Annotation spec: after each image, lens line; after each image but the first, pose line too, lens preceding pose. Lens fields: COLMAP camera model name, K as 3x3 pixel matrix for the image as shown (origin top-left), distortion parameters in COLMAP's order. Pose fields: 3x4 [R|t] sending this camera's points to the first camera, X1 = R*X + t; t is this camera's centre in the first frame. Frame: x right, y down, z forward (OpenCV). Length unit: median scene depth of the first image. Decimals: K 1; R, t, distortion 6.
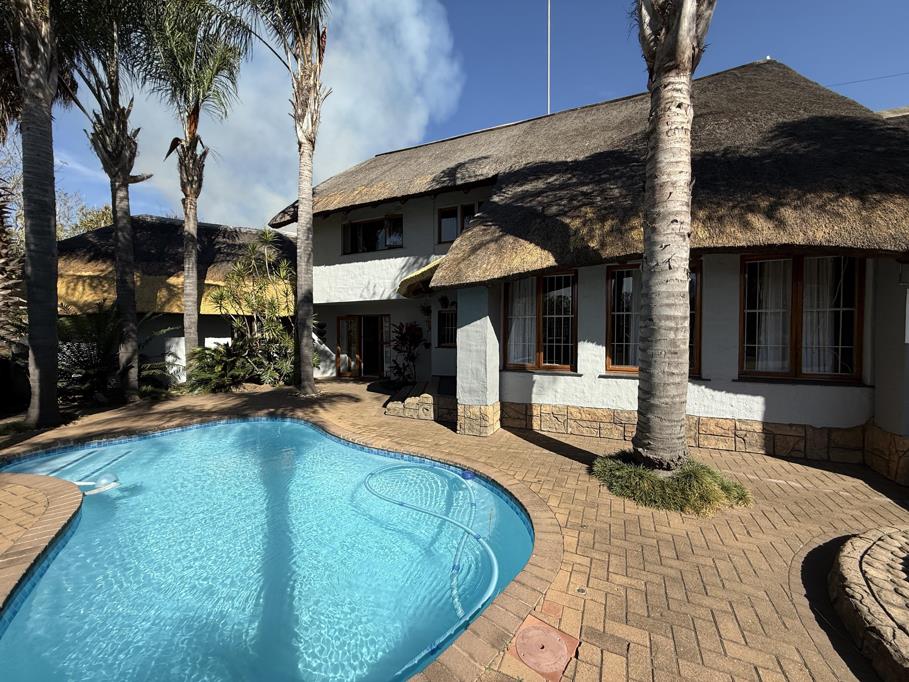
lens RADIAL K [[361.8, 0, 452.7], [0, 361.8, 340.4], [0, 0, 1]] dist [-0.000605, 0.000218]
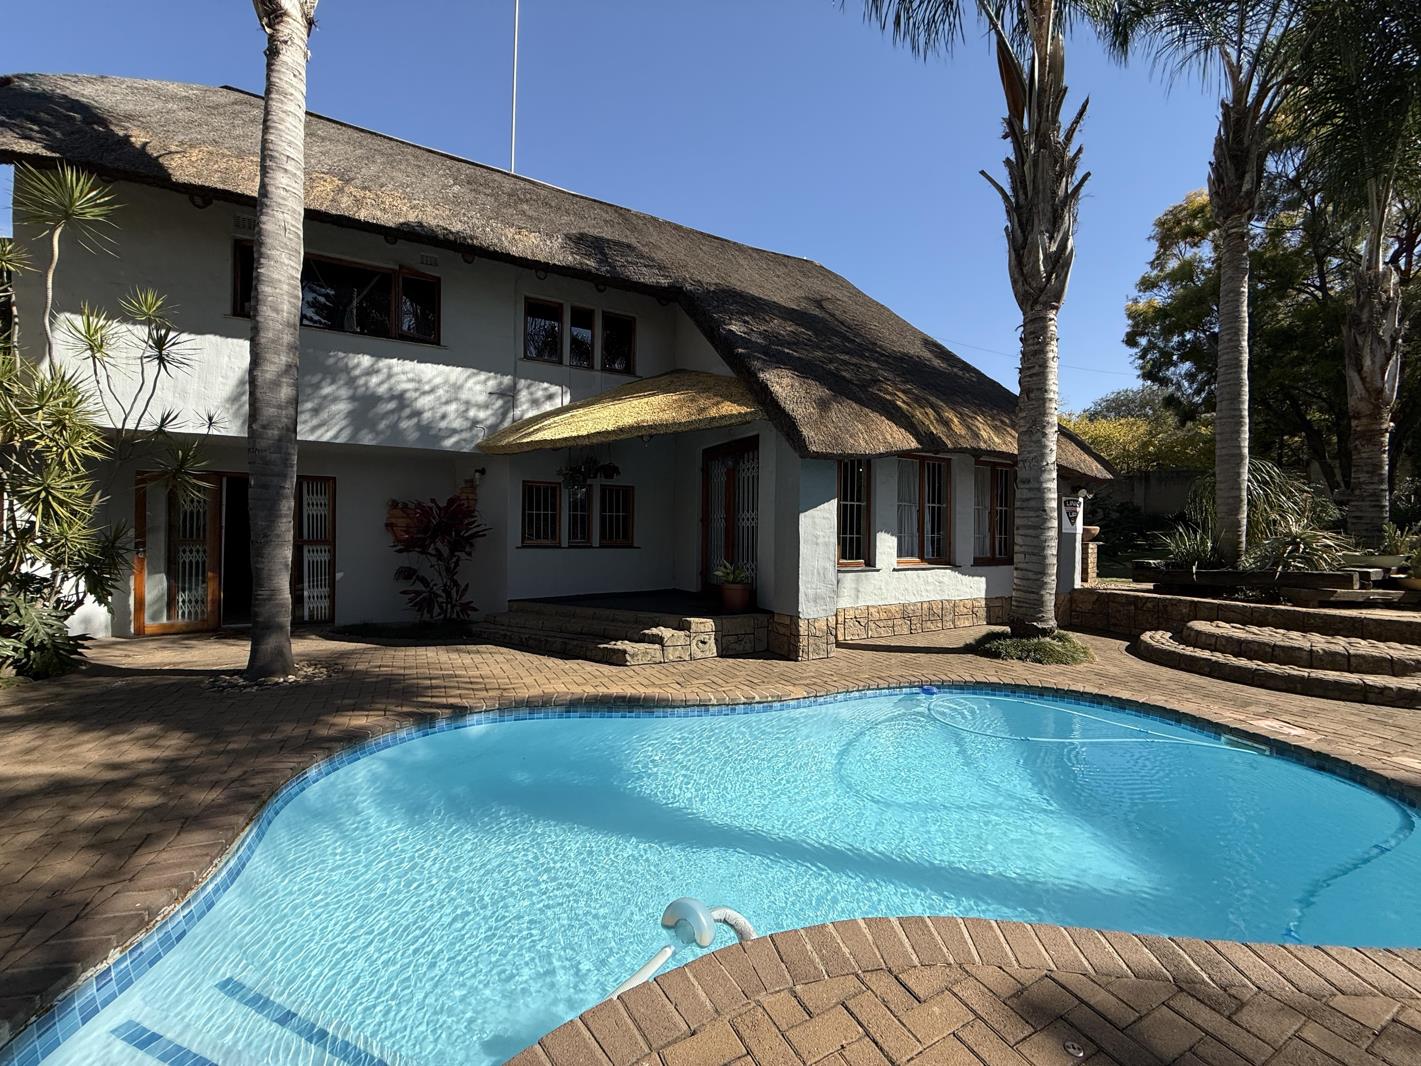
lens RADIAL K [[565.7, 0, 707.7], [0, 565.7, 532.1], [0, 0, 1]] dist [-0.000605, 0.000218]
pose [[0.605256, 0.008266, 0.795988, -1.006431], [0.007578, 0.999841, -0.016146, 0.021850], [-0.795995, 0.015804, 0.605097, 0.483679]]
